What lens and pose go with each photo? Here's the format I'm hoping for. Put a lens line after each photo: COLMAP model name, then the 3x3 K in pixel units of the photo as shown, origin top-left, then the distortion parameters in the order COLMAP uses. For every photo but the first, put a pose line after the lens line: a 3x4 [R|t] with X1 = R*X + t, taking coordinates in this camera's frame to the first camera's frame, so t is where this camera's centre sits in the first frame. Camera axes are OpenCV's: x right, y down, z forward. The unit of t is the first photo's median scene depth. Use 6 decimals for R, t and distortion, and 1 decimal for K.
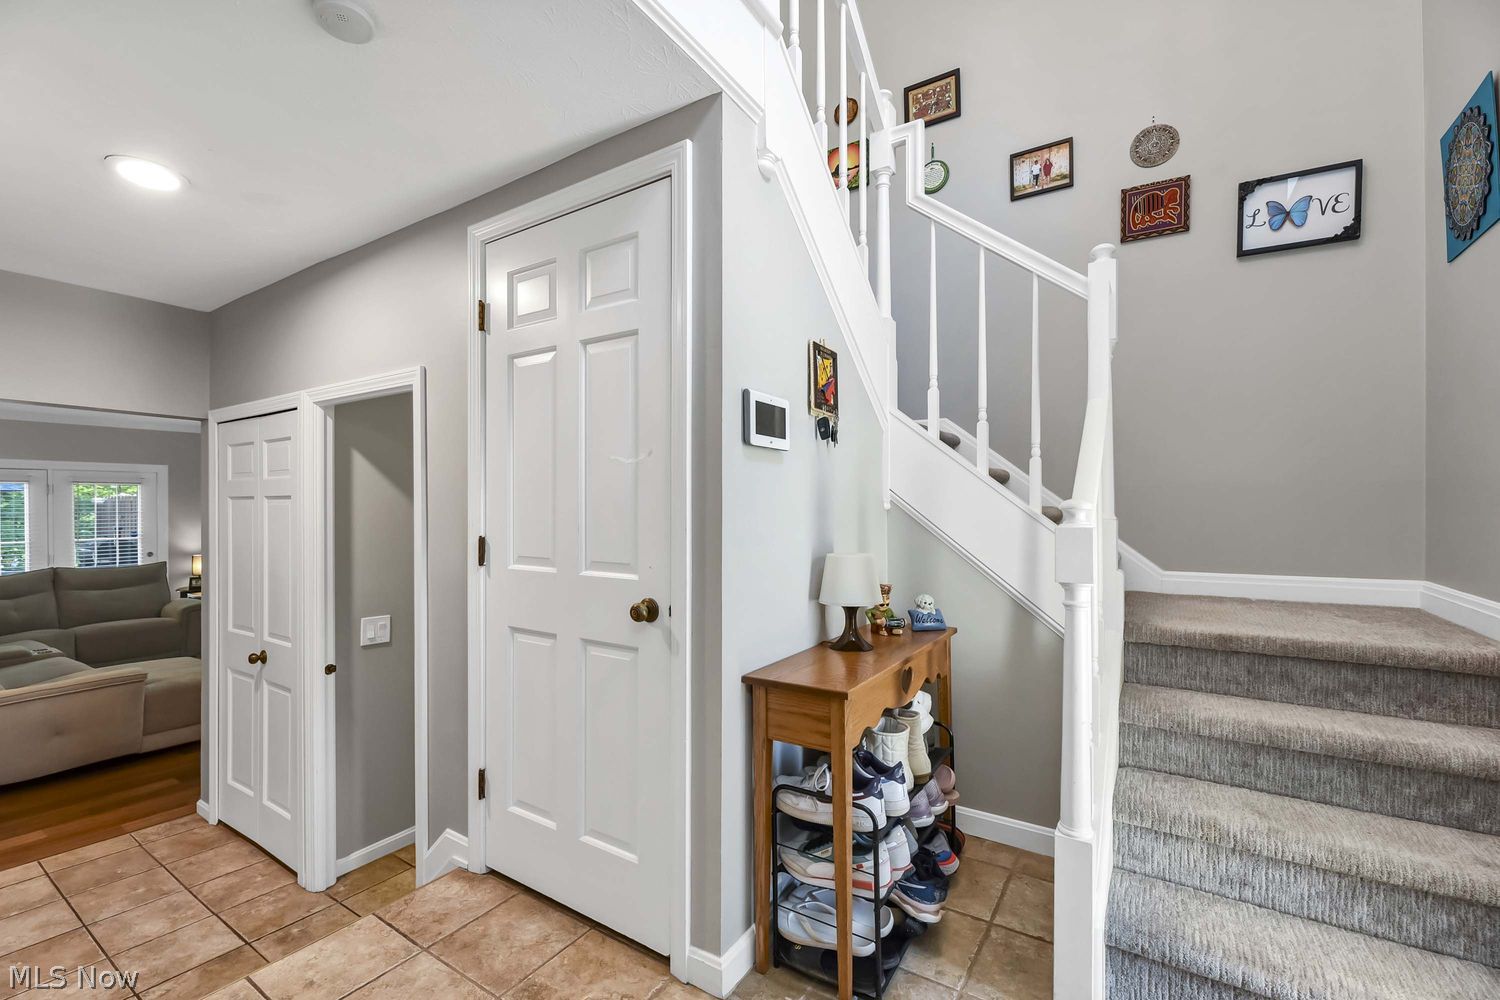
lens RADIAL K [[621.6, 0, 745.4], [0, 621.6, 509.3], [0, 0, 1]] dist [-0.000964, -0.000982]
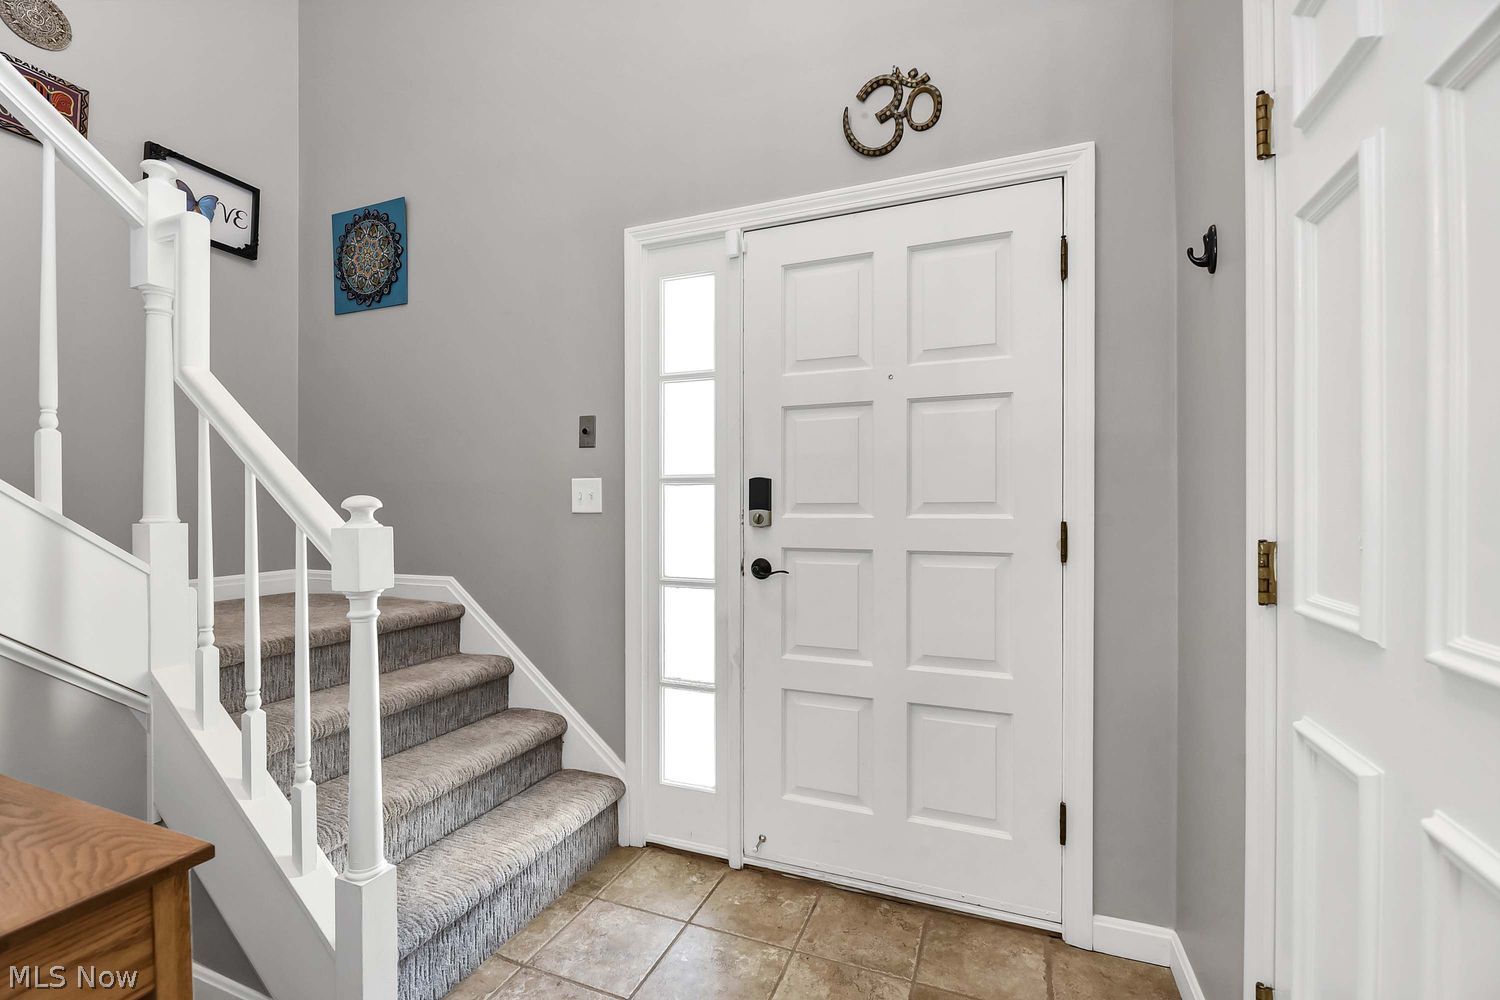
lens RADIAL K [[642.4, 0, 744.4], [0, 642.4, 500.2], [0, 0, 1]] dist [-0.003039, -0.000036]
pose [[-0.168626, 0.007460, 0.985652, -0.409357], [0.004713, 0.999966, -0.006762, -0.004870], [-0.985669, 0.003505, -0.168655, 0.536367]]
